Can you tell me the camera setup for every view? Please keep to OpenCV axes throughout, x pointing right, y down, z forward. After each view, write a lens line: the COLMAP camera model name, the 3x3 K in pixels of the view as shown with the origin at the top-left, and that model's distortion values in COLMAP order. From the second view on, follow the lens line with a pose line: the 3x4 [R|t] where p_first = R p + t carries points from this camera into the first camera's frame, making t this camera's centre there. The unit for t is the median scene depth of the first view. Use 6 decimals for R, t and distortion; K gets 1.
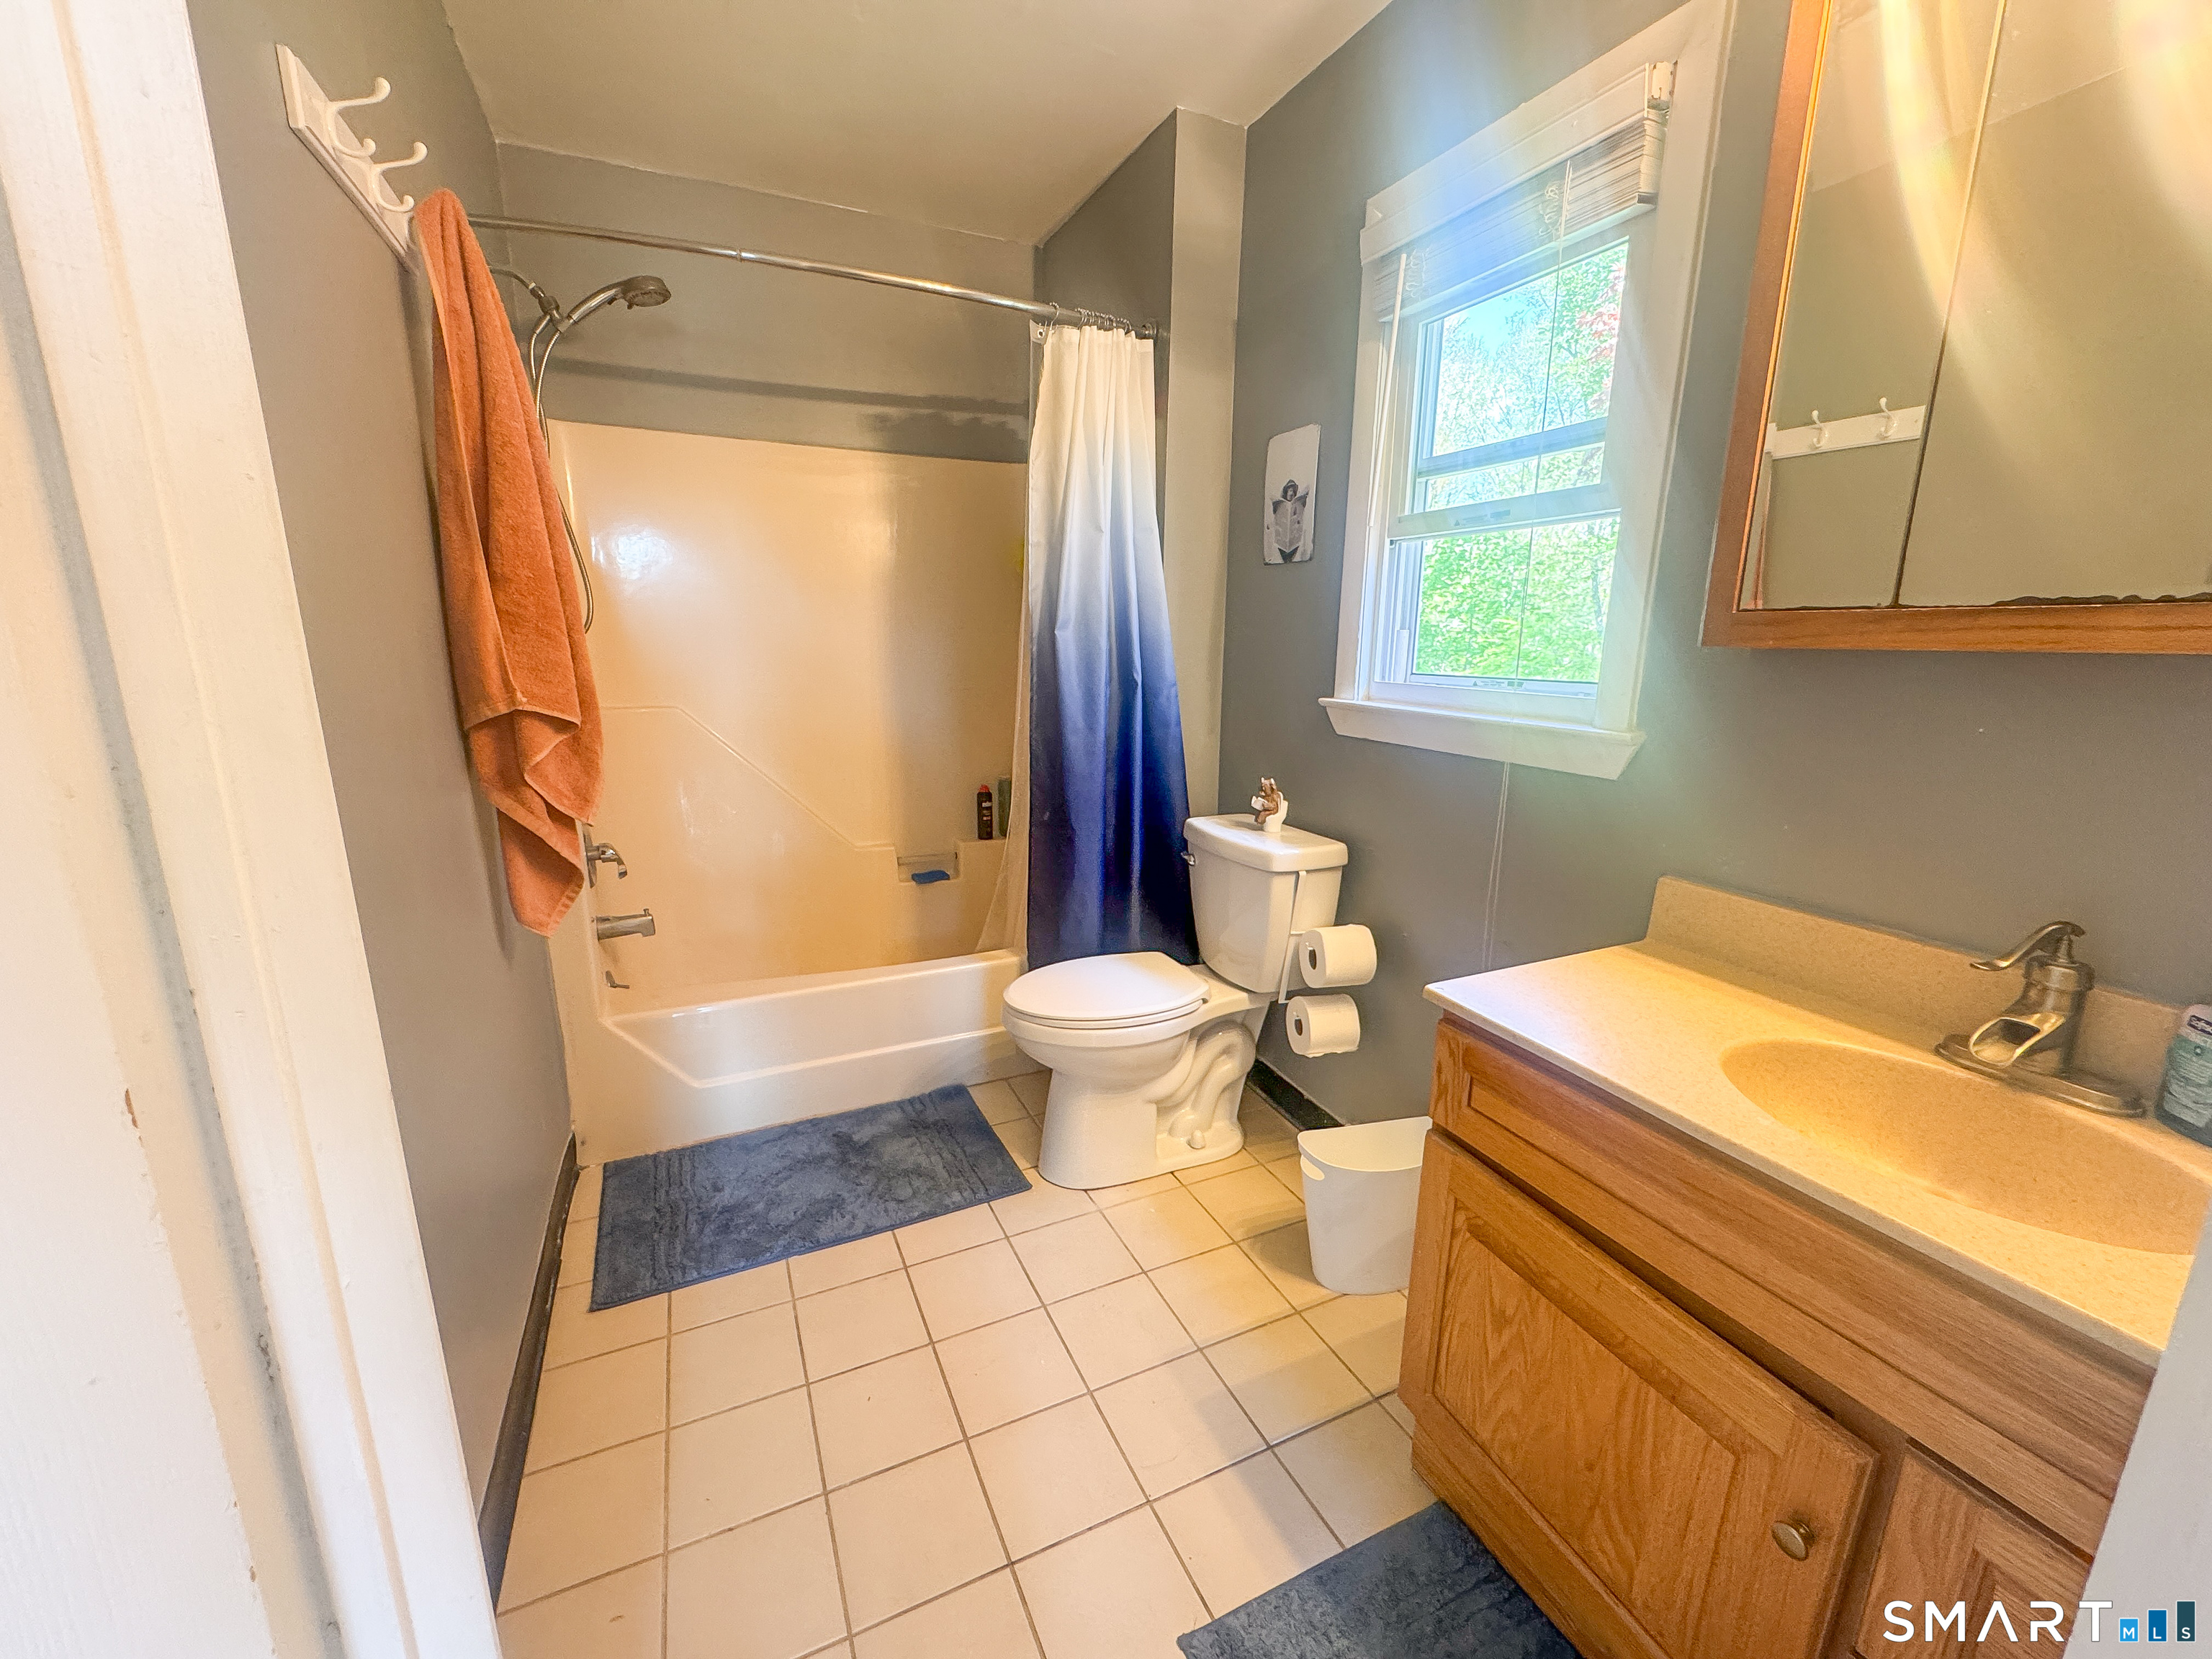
lens RADIAL K [[888.4, 0, 1105.8], [0, 888.4, 831.5], [0, 0, 1]] dist [0.000546, -0.000648]
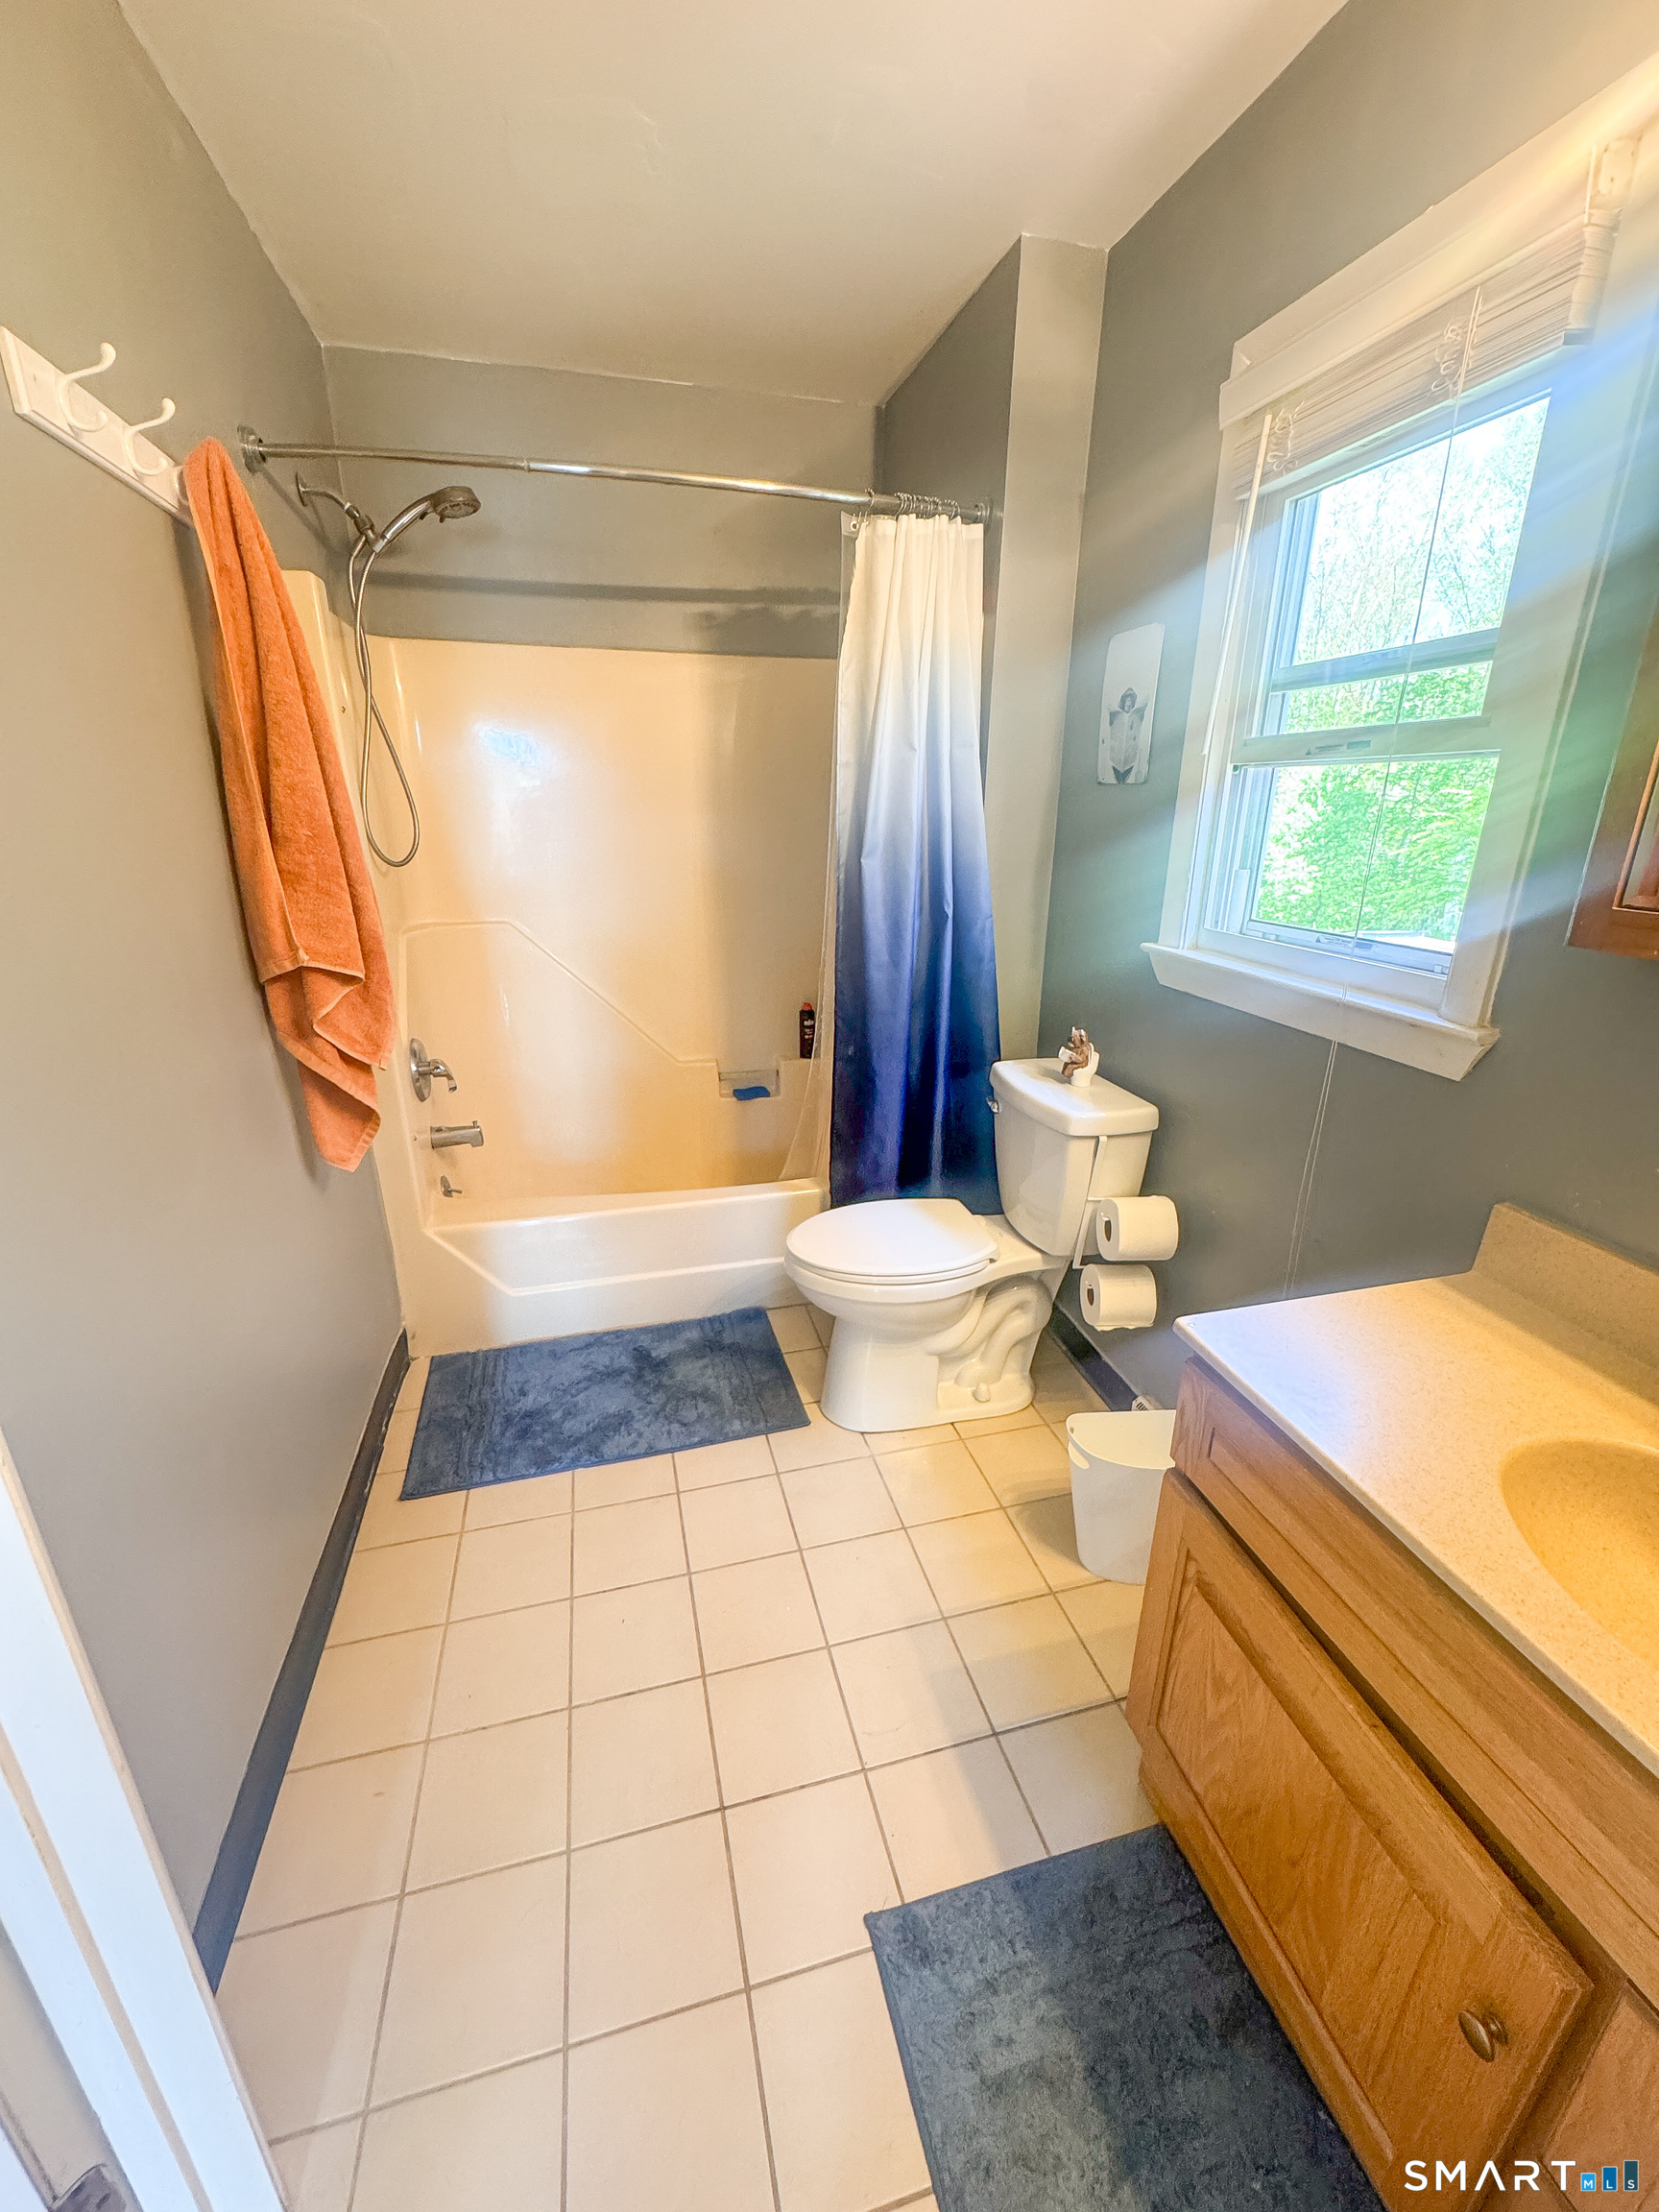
lens RADIAL K [[888.4, 0, 829.2], [0, 888.4, 1107.1], [0, 0, 1]] dist [0.000546, -0.000648]
pose [[0.984243, 0.053978, -0.168379, 0.092534], [-0.034902, 0.992837, 0.114261, -0.079319], [0.173341, -0.106584, 0.979077, 0.046830]]
